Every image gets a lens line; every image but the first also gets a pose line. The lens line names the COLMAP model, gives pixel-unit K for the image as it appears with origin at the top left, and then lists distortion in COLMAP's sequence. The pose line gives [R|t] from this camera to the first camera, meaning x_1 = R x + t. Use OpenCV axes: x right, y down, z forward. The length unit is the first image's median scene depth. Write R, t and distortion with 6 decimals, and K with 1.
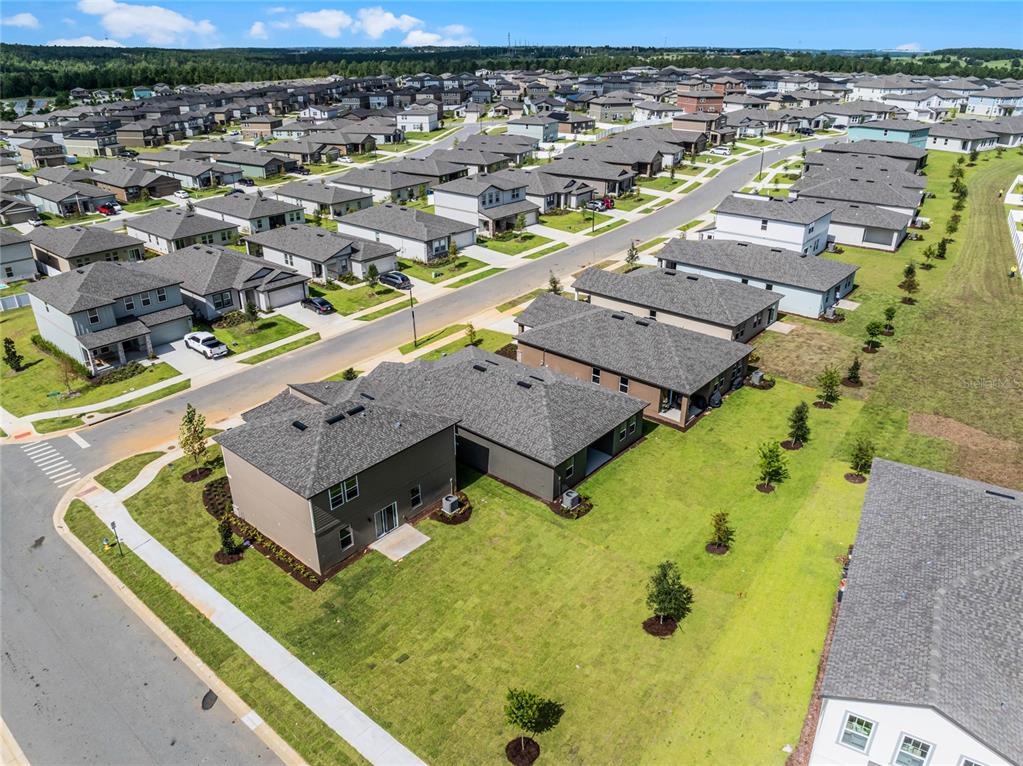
lens RADIAL K [[707.2, 0, 512.4], [0, 707.2, 382.4], [0, 0, 1]] dist [-0.035221, -0.000003]
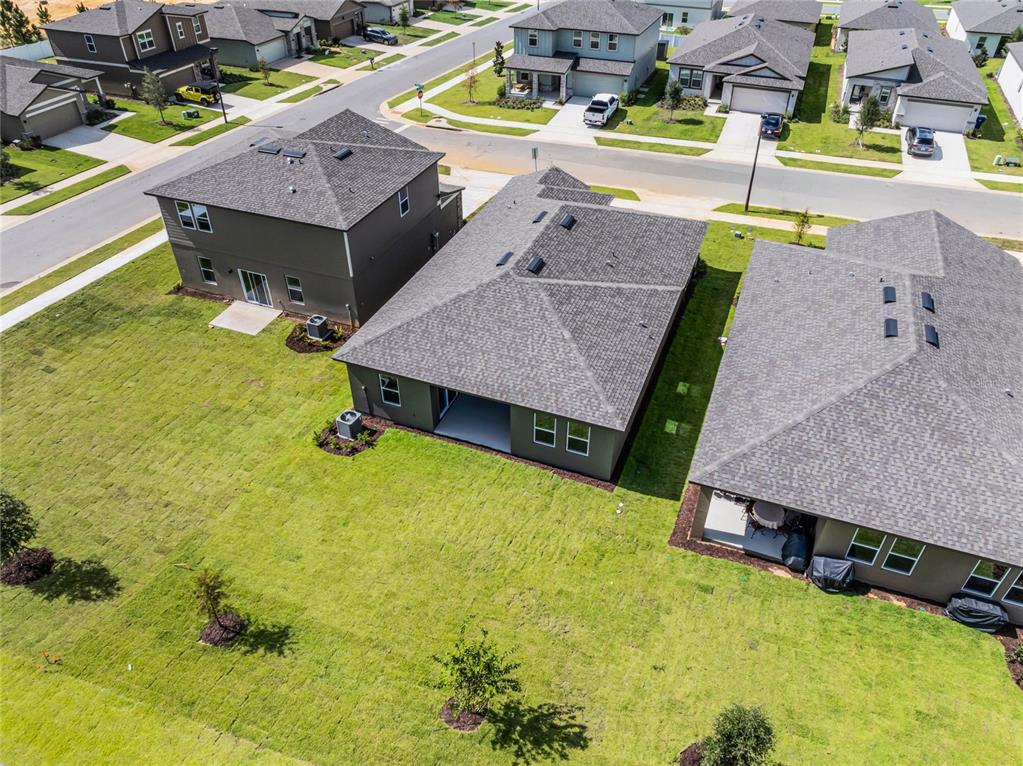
lens RADIAL K [[707.2, 0, 511.6], [0, 707.2, 381.7], [0, 0, 1]] dist [-0.035221, -0.000003]
pose [[0.325154, 0.583353, -0.744294, 0.371296], [-0.404706, 0.797185, 0.448006, -0.130347], [0.854686, 0.155549, 0.495294, 0.529834]]
